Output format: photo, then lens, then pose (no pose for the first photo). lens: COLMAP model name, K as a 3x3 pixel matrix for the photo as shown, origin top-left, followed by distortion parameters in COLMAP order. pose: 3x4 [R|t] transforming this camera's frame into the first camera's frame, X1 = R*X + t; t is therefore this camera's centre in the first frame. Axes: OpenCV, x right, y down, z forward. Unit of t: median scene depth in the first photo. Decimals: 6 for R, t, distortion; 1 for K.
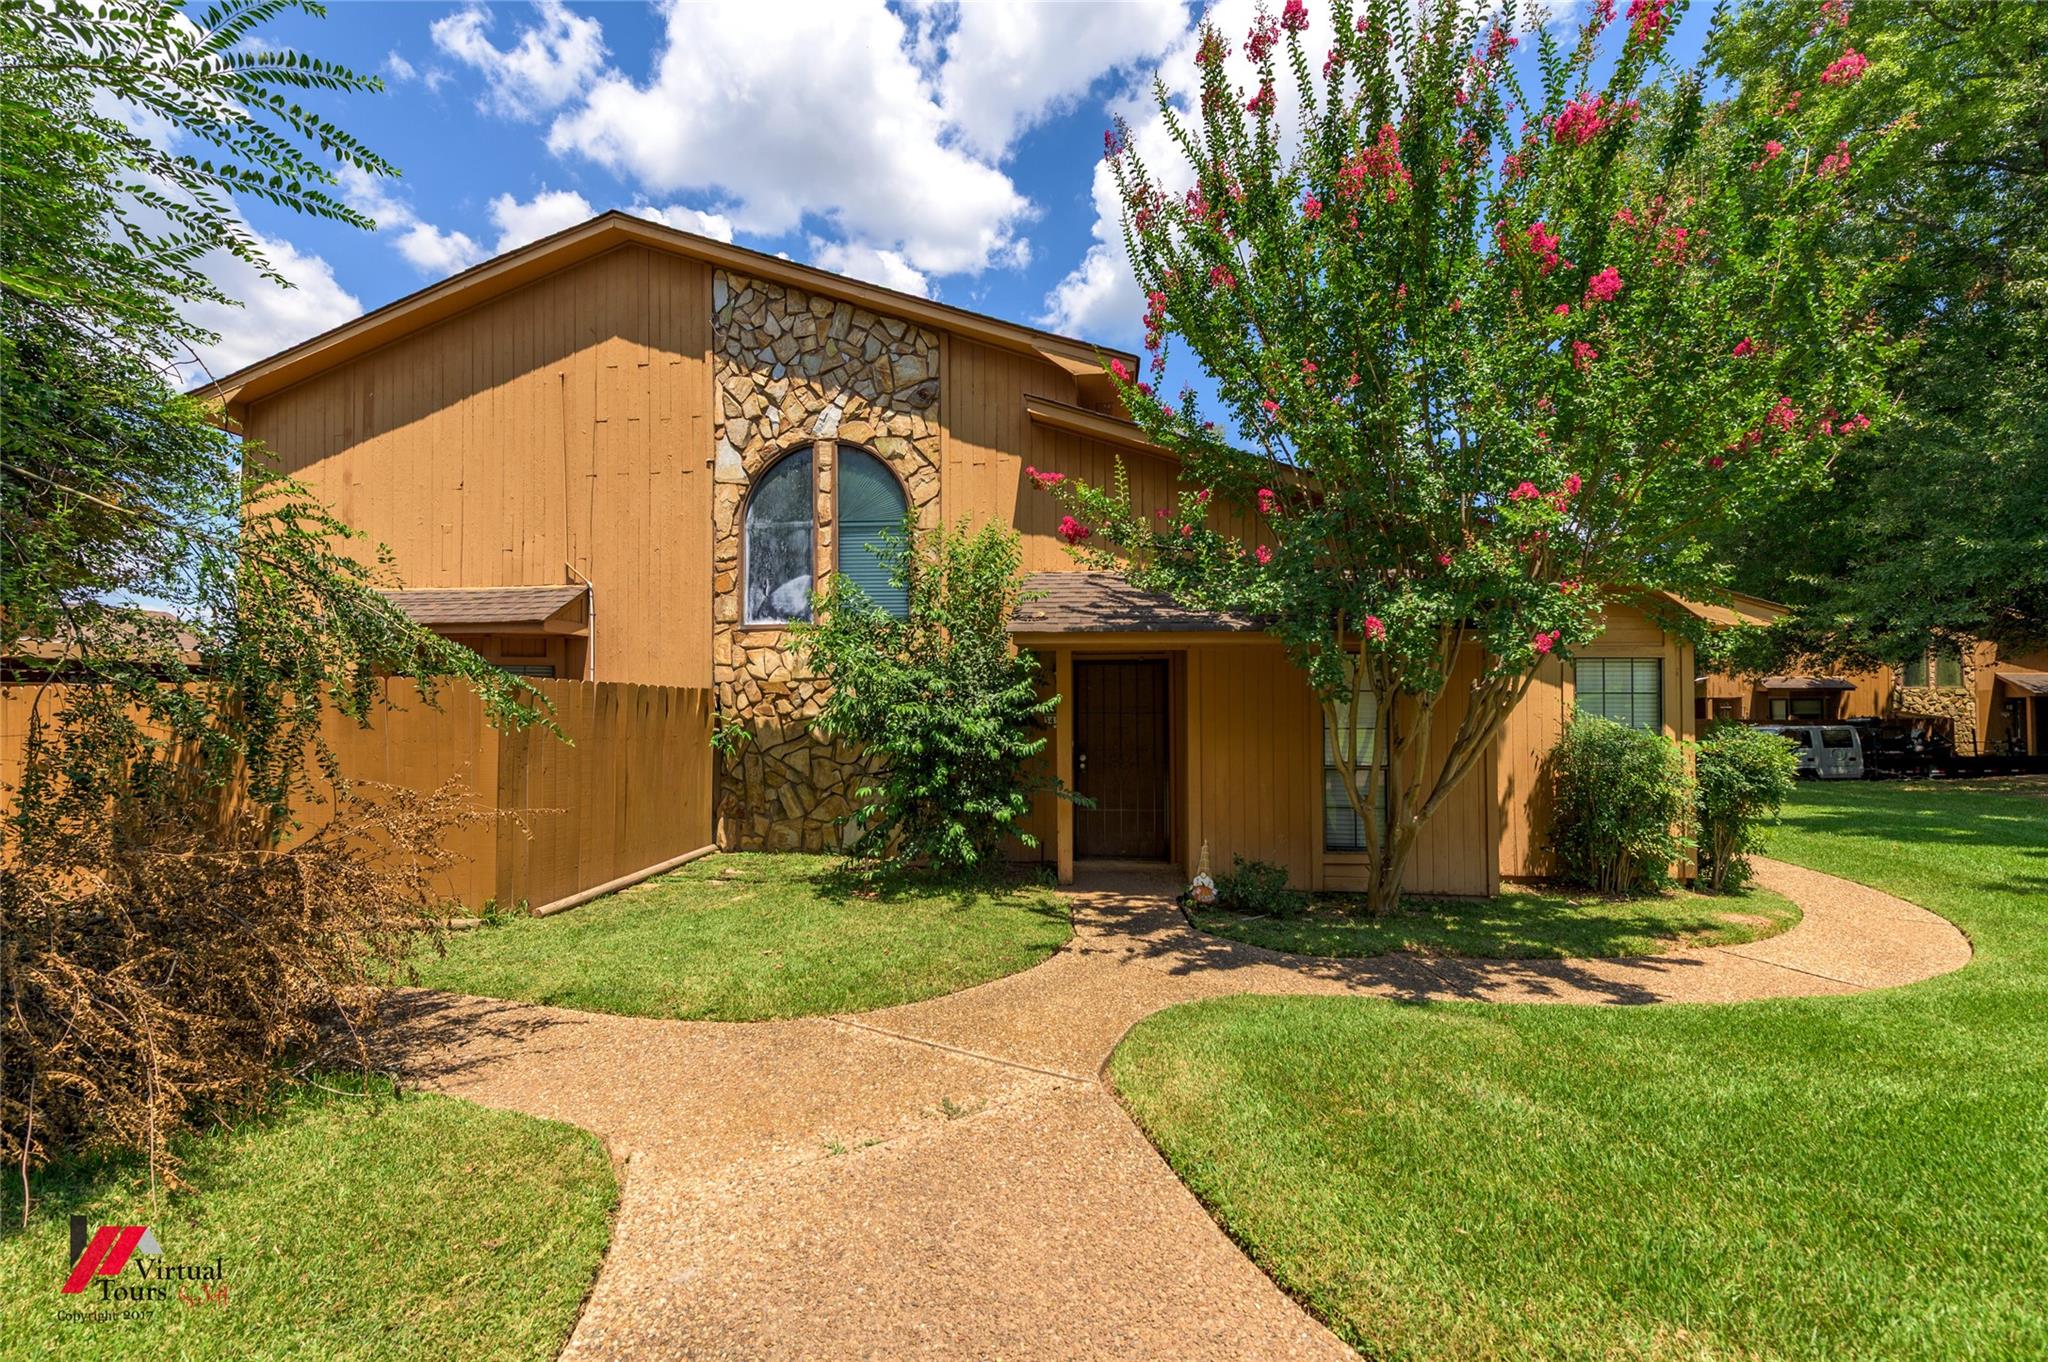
lens RADIAL K [[815.6, 0, 1024.0], [0, 815.6, 681.0], [0, 0, 1]] dist [-0.000224, -0.000033]
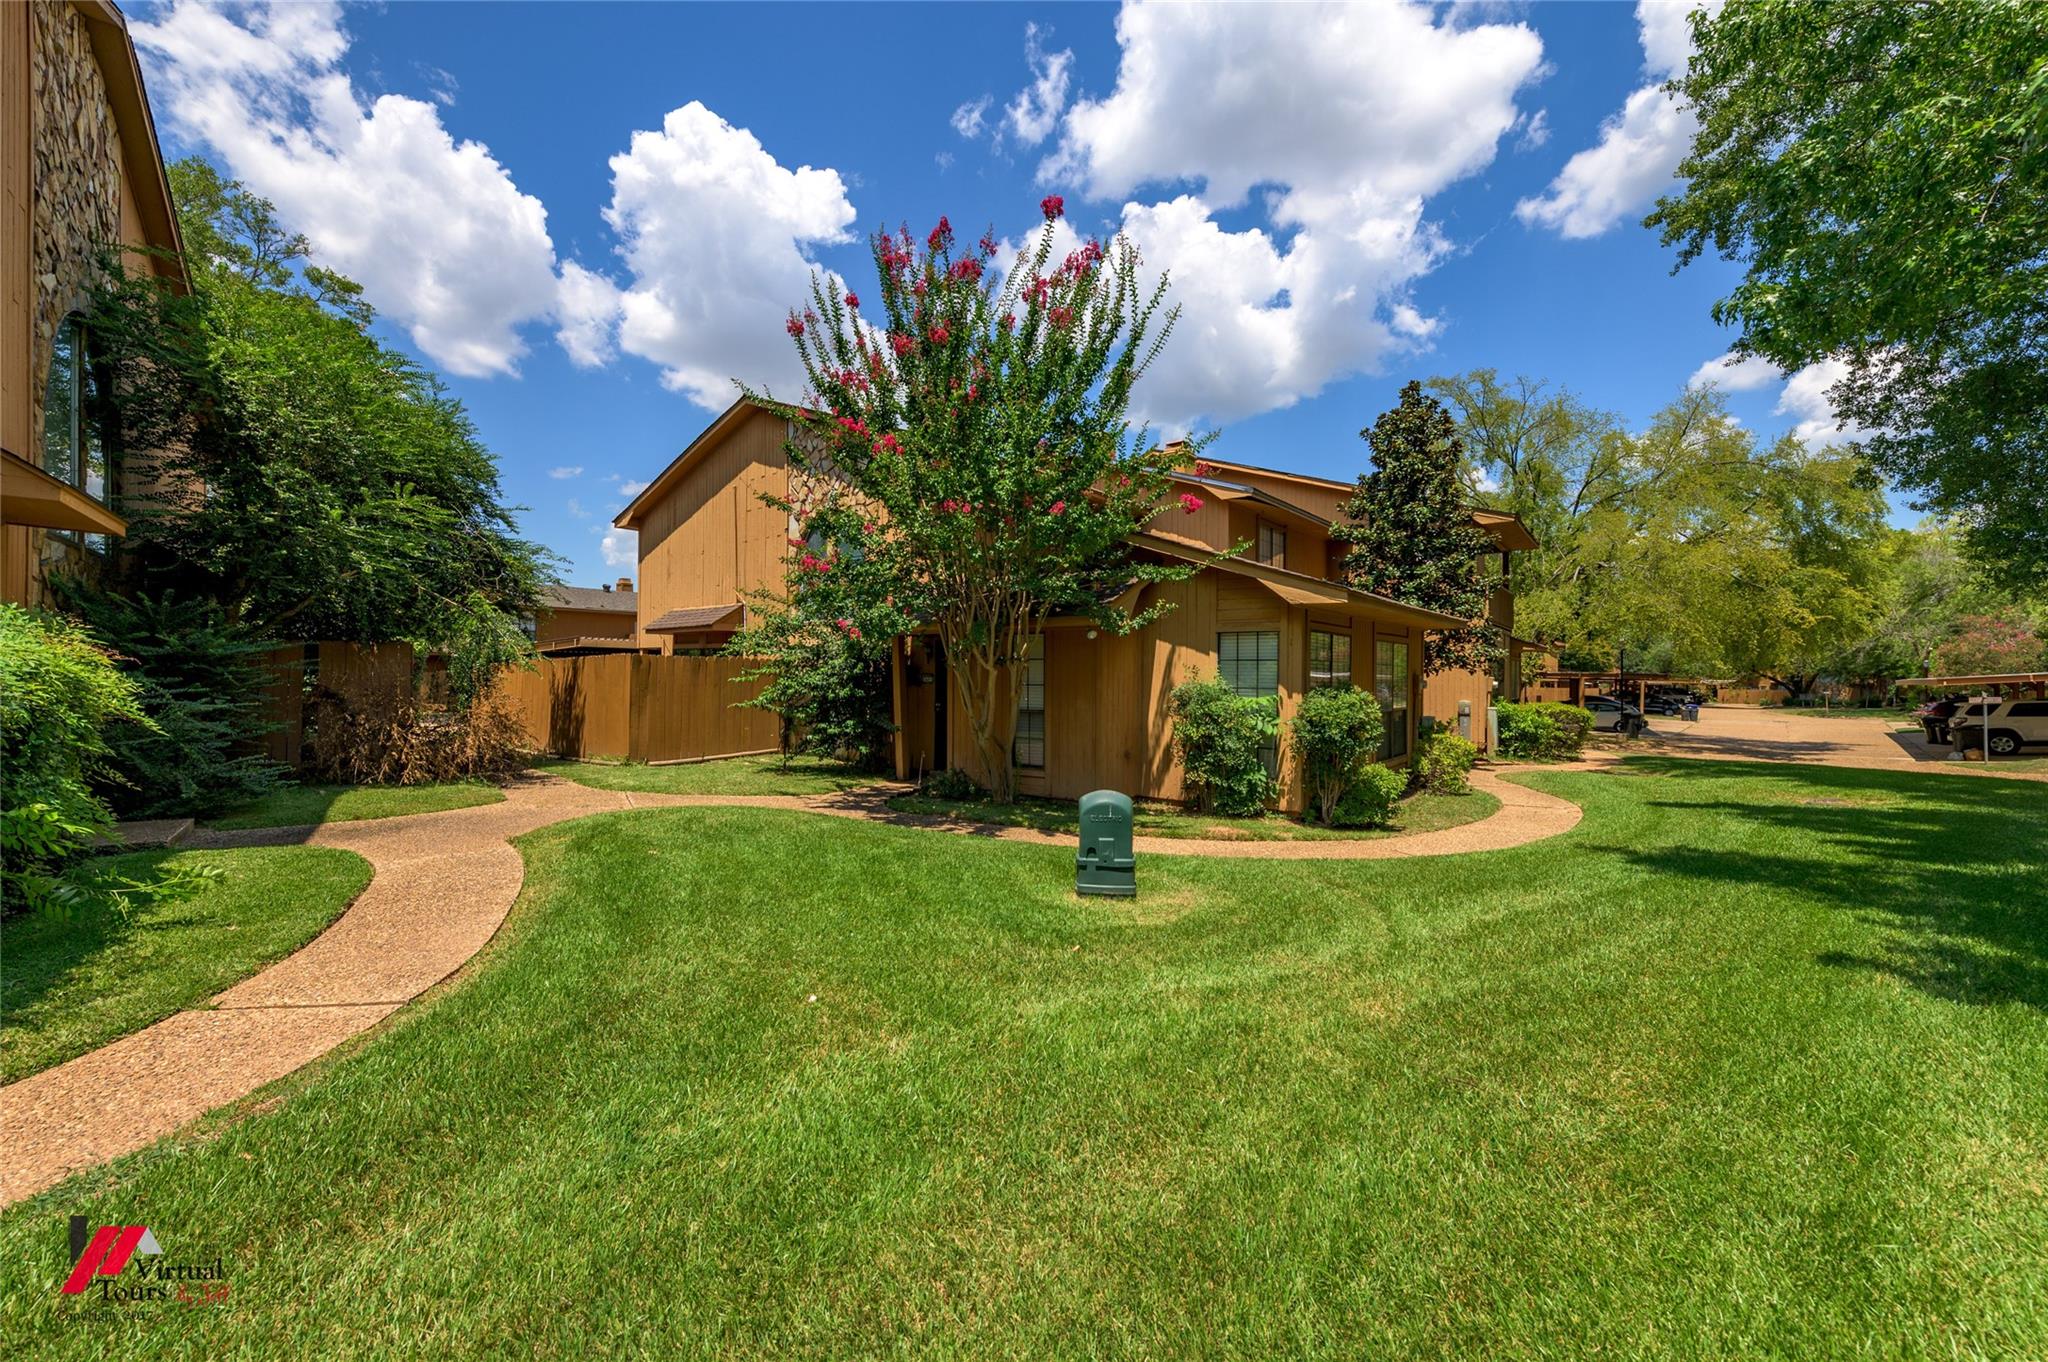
lens RADIAL K [[815.6, 0, 1024.0], [0, 815.6, 681.0], [0, 0, 1]] dist [-0.000224, -0.000033]
pose [[0.840786, 0.010452, -0.541267, 0.996599], [0.013525, 0.999096, 0.040302, -0.006497], [0.541199, -0.041206, 0.839884, -0.208231]]
